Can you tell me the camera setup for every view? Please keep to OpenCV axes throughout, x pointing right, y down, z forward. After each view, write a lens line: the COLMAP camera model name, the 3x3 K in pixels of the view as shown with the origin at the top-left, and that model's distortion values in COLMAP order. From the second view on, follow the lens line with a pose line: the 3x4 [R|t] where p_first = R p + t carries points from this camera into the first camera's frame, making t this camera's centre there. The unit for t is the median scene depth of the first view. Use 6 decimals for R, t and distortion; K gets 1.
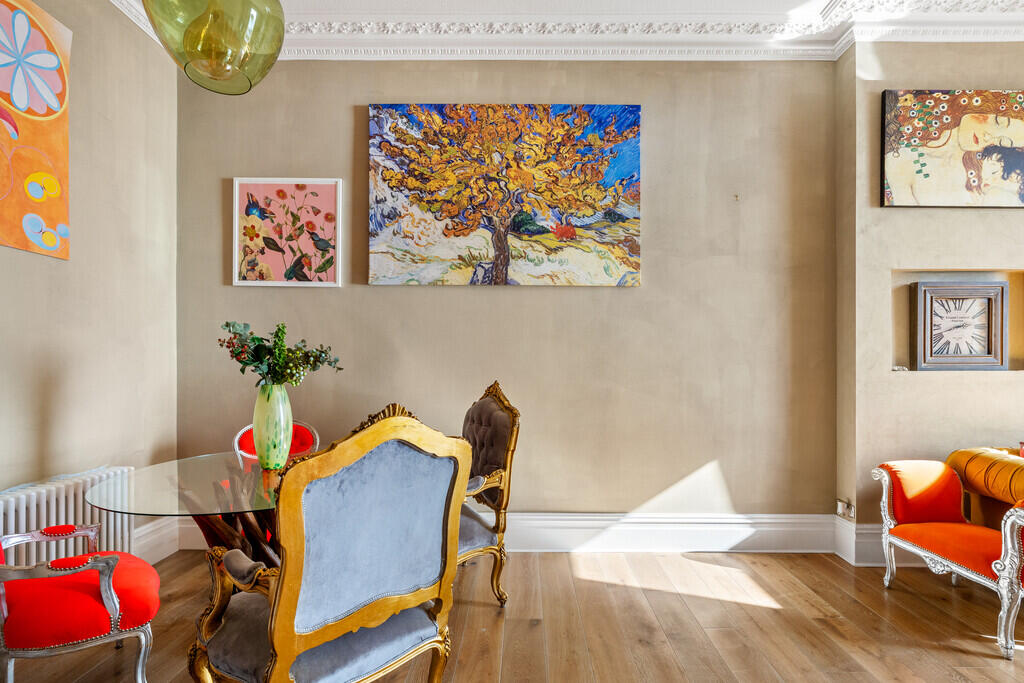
lens RADIAL K [[483.6, 0, 533.5], [0, 483.6, 362.0], [0, 0, 1]] dist [-0.004512, -0.000618]
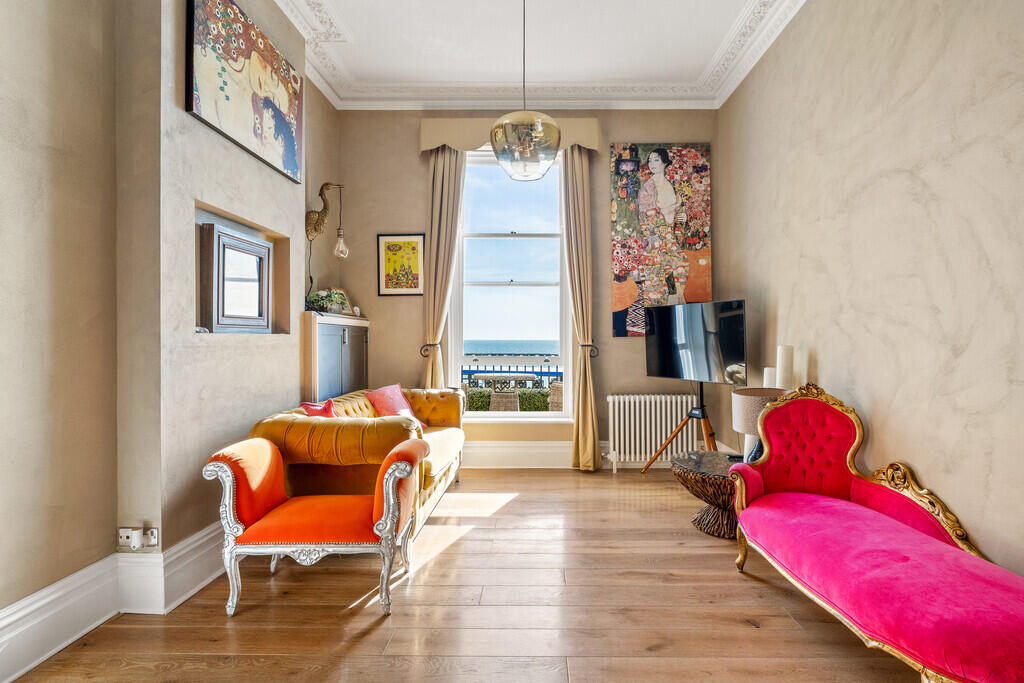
lens RADIAL K [[502.3, 0, 514.9], [0, 502.3, 337.6], [0, 0, 1]] dist [-0.002979, -0.000404]
pose [[0.032783, -0.005972, 0.999445, -0.035784], [-0.004924, 0.999969, 0.006137, 0.019439], [-0.999450, -0.005123, 0.032752, 0.473091]]
